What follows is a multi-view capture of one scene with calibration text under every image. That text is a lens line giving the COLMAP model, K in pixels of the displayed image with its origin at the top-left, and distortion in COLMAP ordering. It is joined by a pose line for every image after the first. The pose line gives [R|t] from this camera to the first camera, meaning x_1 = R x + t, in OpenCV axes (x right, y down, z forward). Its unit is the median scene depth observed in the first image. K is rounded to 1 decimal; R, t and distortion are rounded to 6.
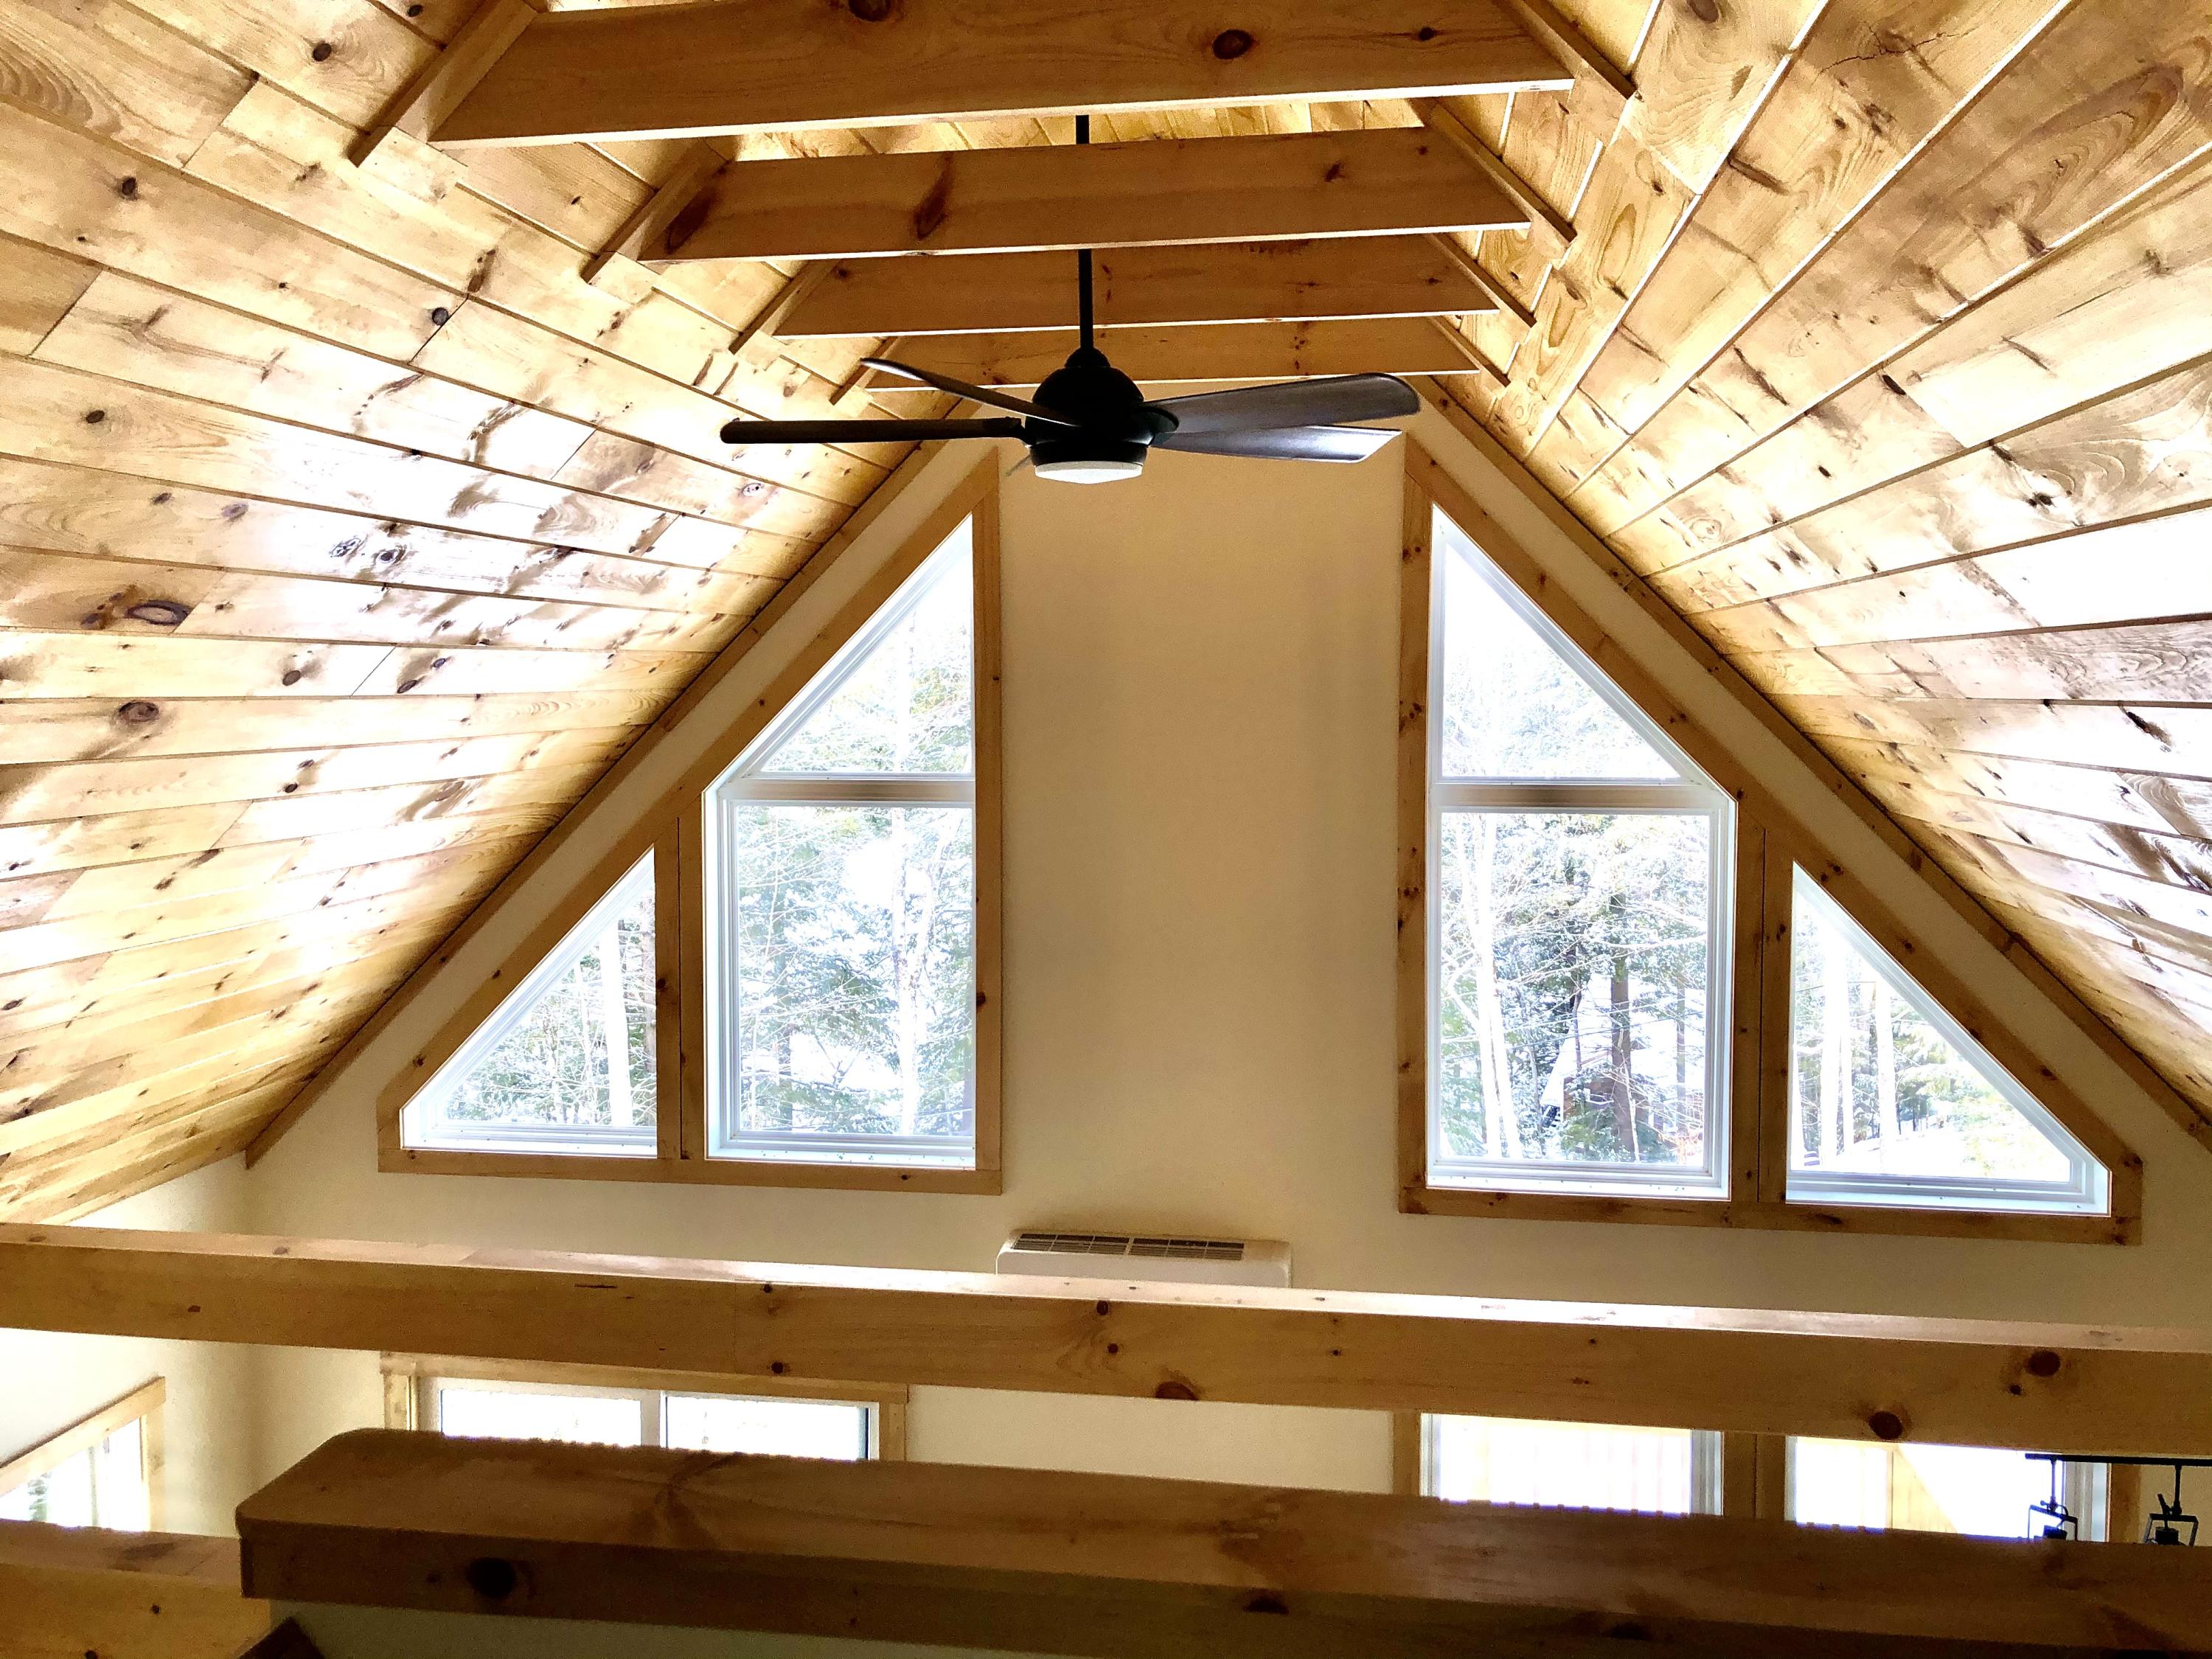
lens RADIAL K [[1805.8, 0, 1121.3], [0, 1805.8, 840.0], [0, 0, 1]] dist [0.023499, -0.009621]
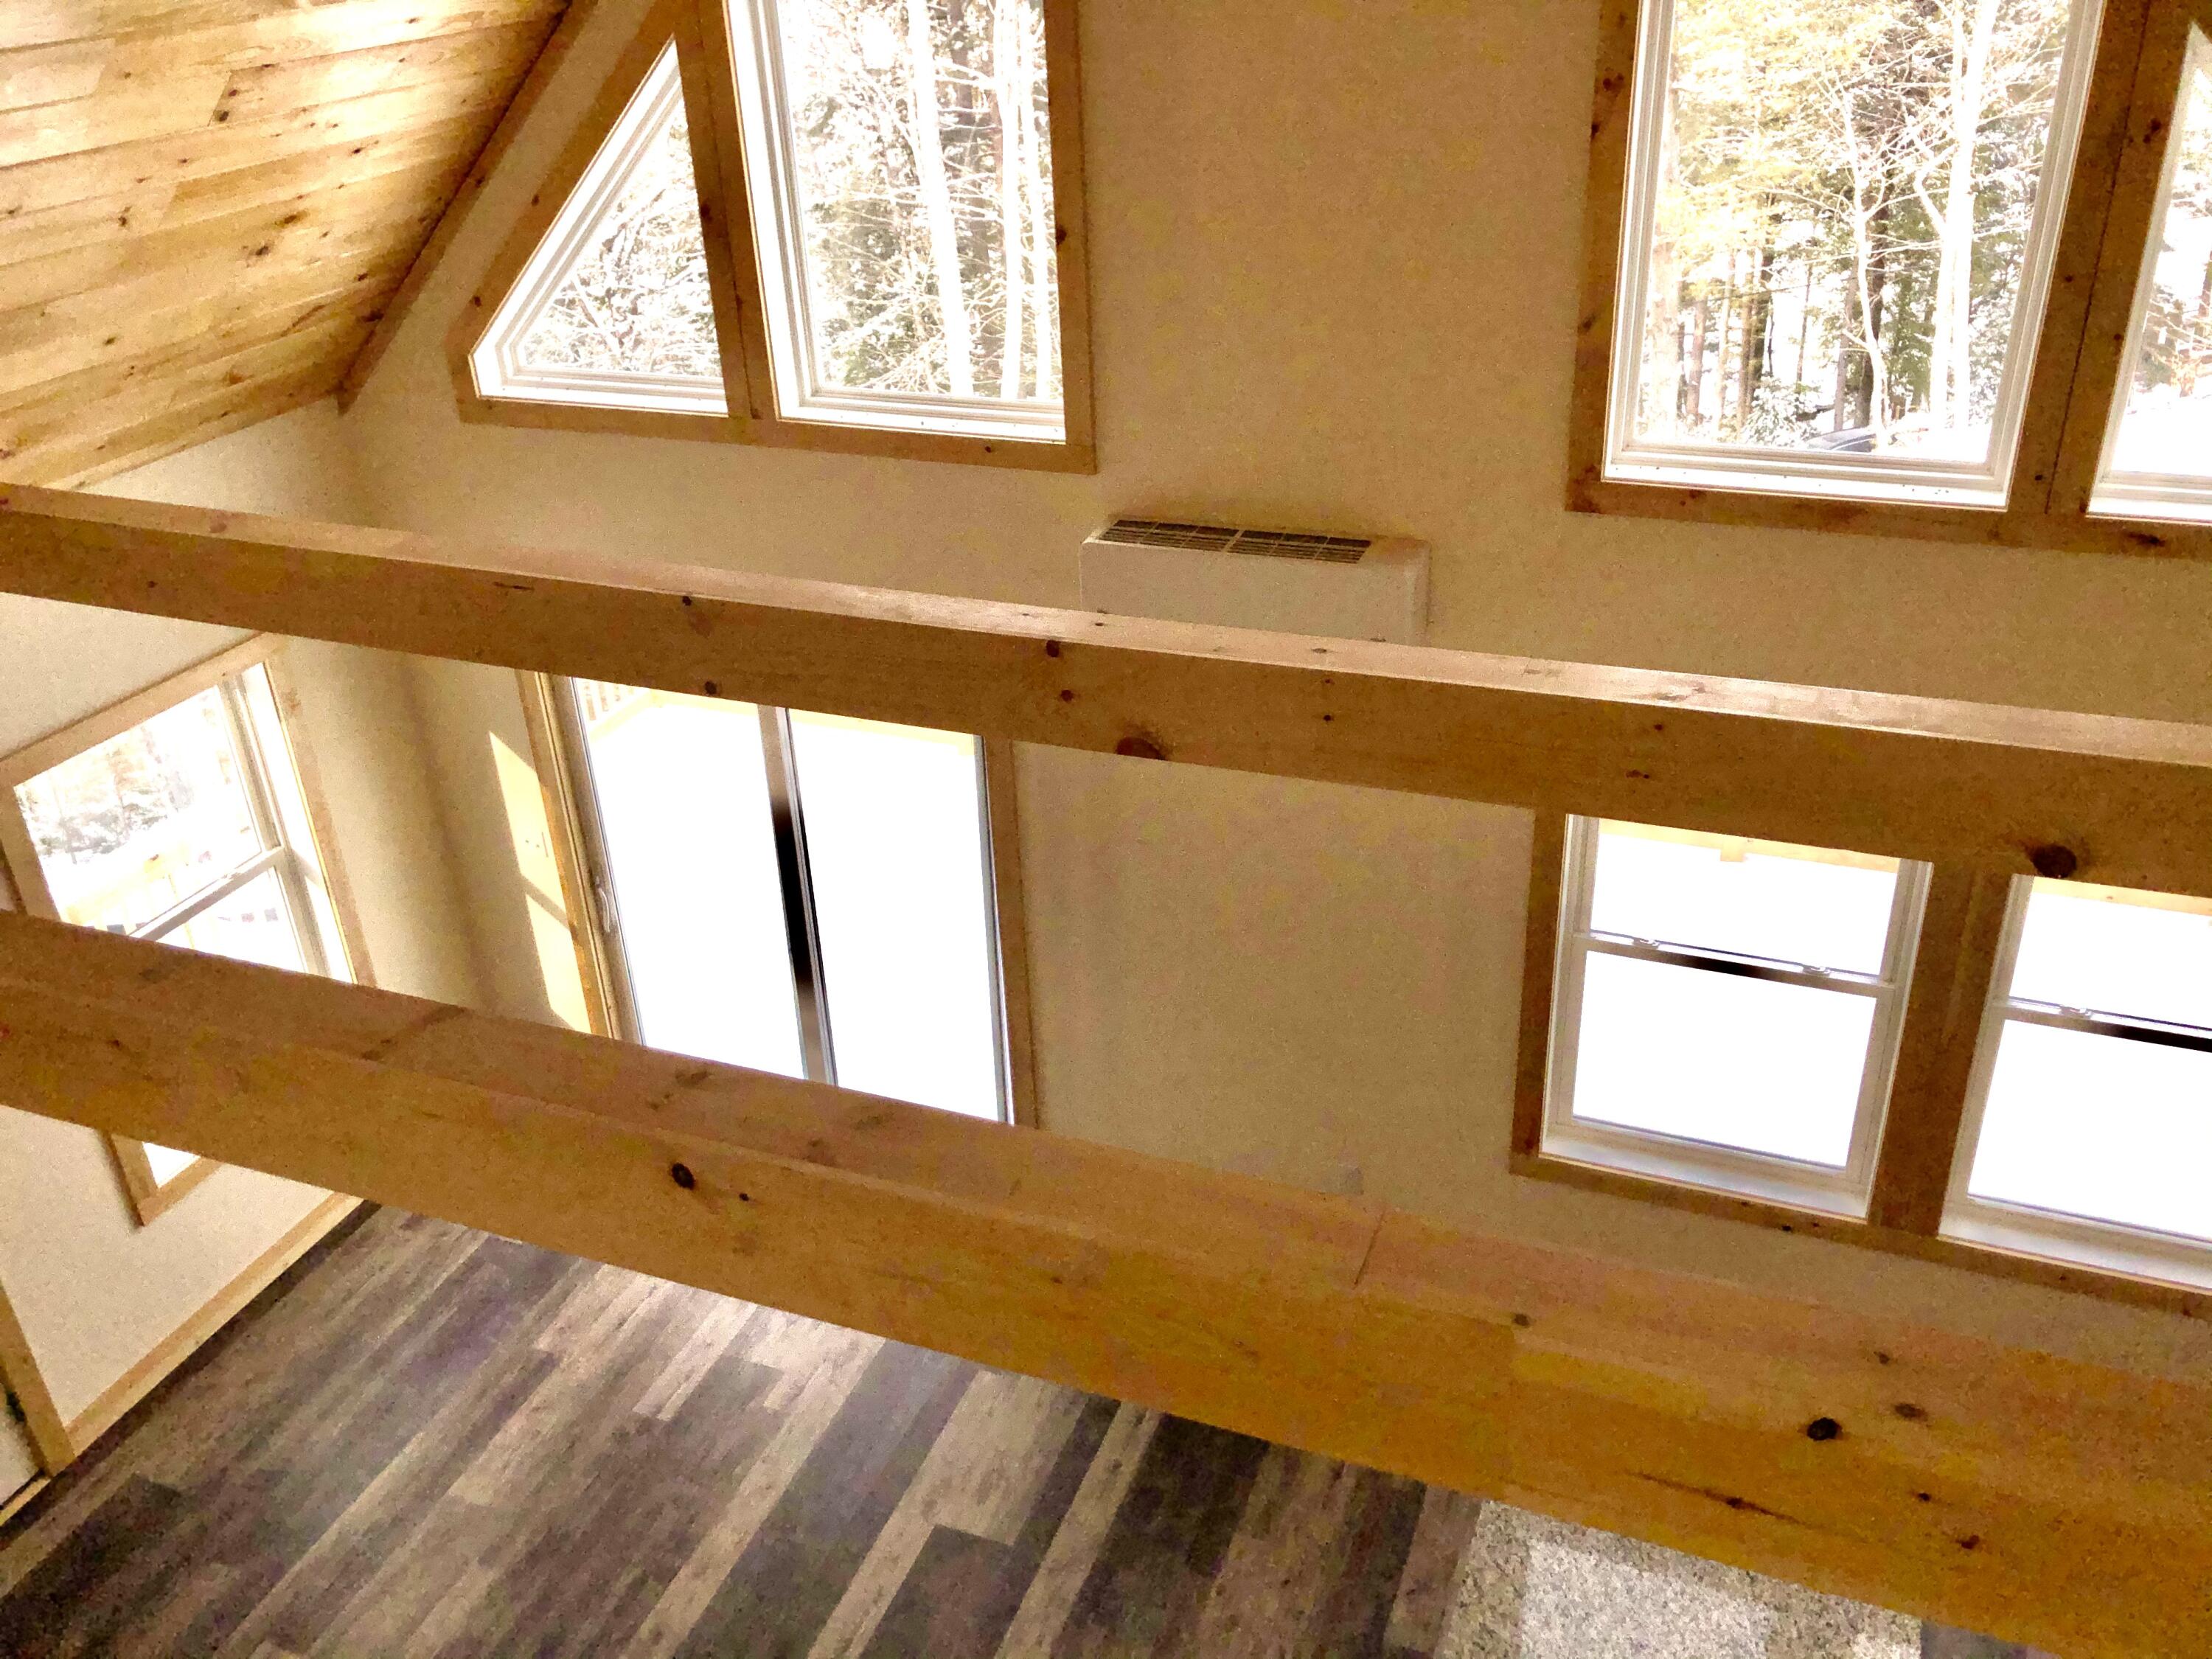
lens RADIAL K [[1805.8, 0, 1098.3], [0, 1805.8, 817.6], [0, 0, 1]] dist [0.023499, -0.009621]
pose [[0.973004, 0.072792, -0.219008, 0.144367], [0.022282, 0.914894, 0.403078, 0.000416], [0.229710, -0.397077, 0.888574, 0.184998]]
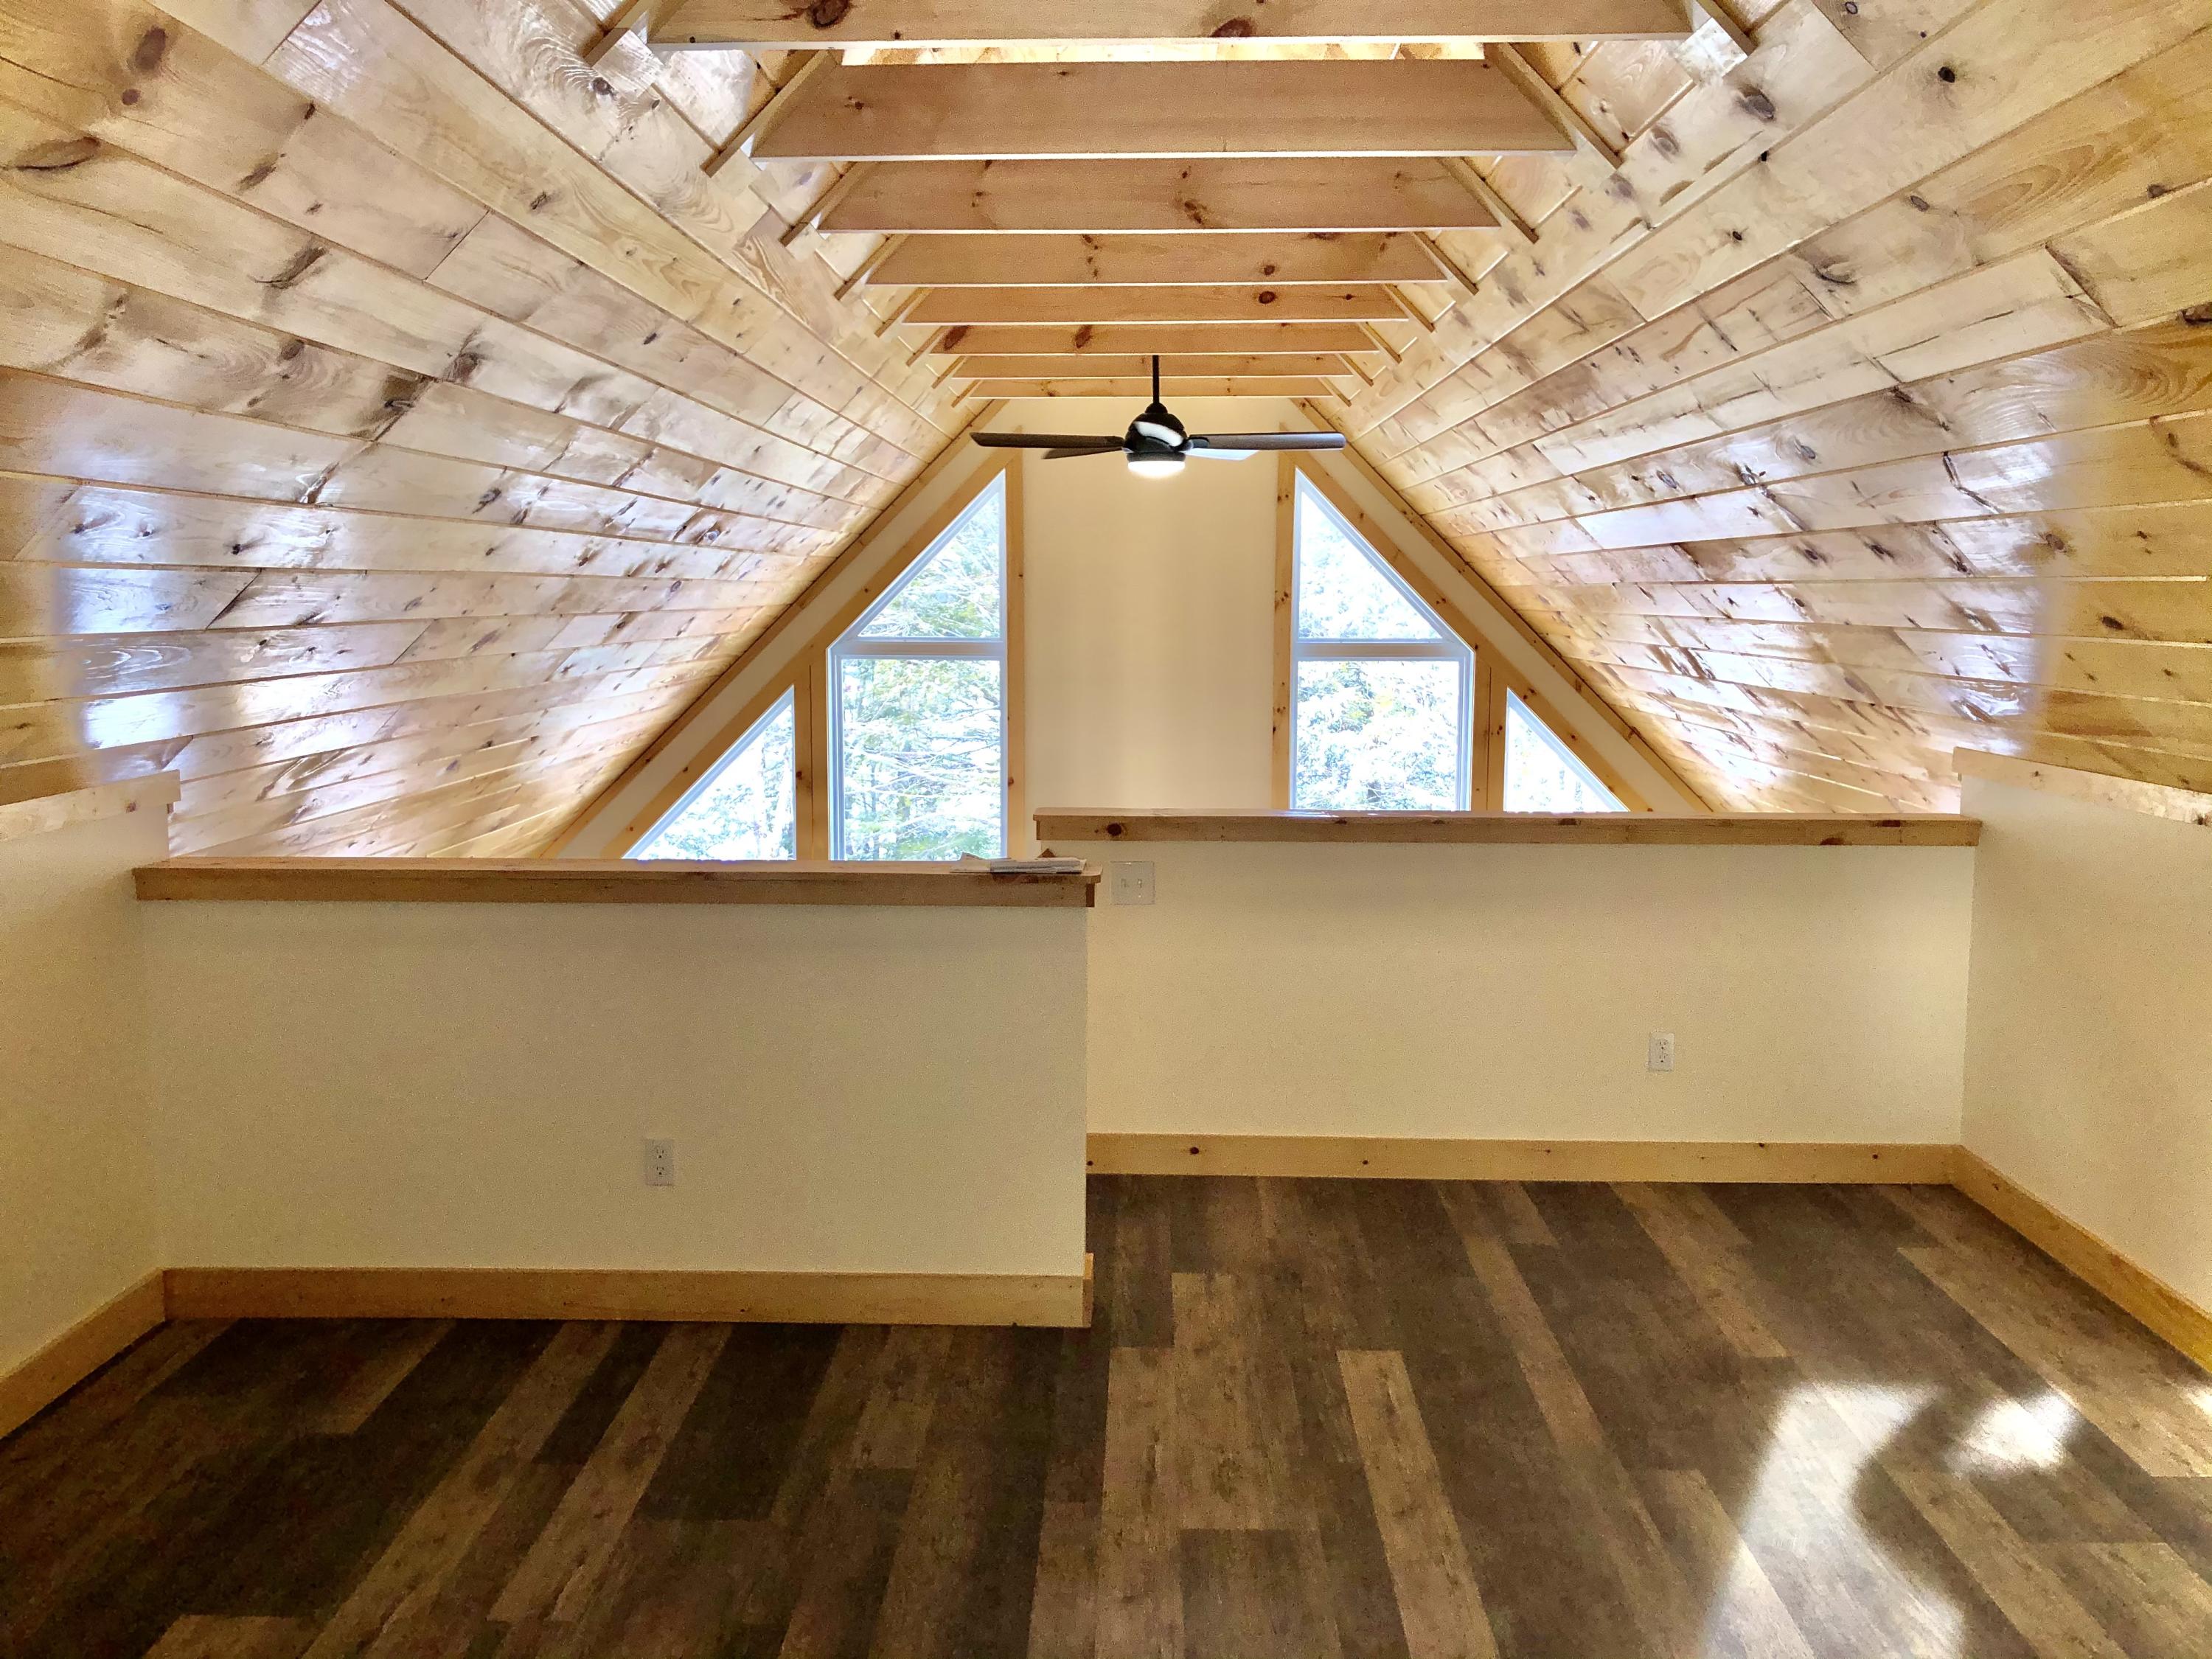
lens RADIAL K [[1805.8, 0, 1100.5], [0, 1805.8, 843.3], [0, 0, 1]] dist [0.023499, -0.009621]
pose [[0.992651, -0.012647, 0.120352, -0.202285], [0.006398, 0.998618, 0.052168, 0.065607], [-0.120845, -0.051014, 0.991360, -0.608379]]
